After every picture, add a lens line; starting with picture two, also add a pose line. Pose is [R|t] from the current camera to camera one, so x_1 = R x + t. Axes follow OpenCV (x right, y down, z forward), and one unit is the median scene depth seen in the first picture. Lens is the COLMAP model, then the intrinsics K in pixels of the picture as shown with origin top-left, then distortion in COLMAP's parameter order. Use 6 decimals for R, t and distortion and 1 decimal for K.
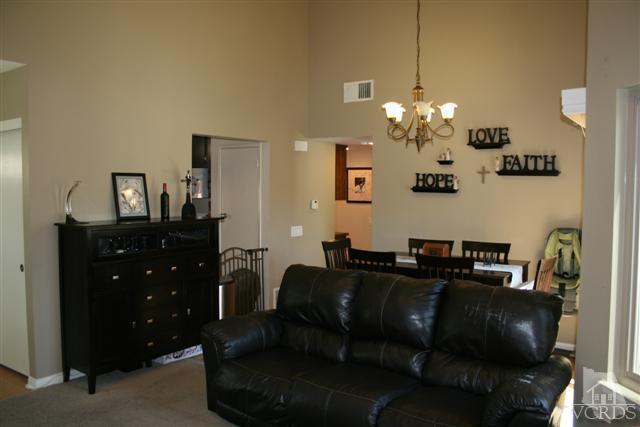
lens RADIAL K [[528.5, 0, 320.0], [0, 528.5, 213.5], [0, 0, 1]] dist [-0.083061, 0.004055]
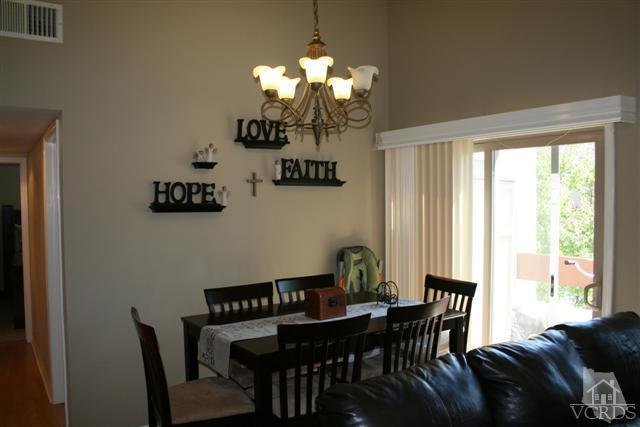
lens RADIAL K [[528.5, 0, 320.0], [0, 528.5, 213.5], [0, 0, 1]] dist [-0.083061, 0.004055]
pose [[0.375153, -0.040263, 0.926088, -0.327606], [0.062957, 0.997856, 0.017880, -0.041442], [-0.924822, 0.051596, 0.376884, 0.647628]]
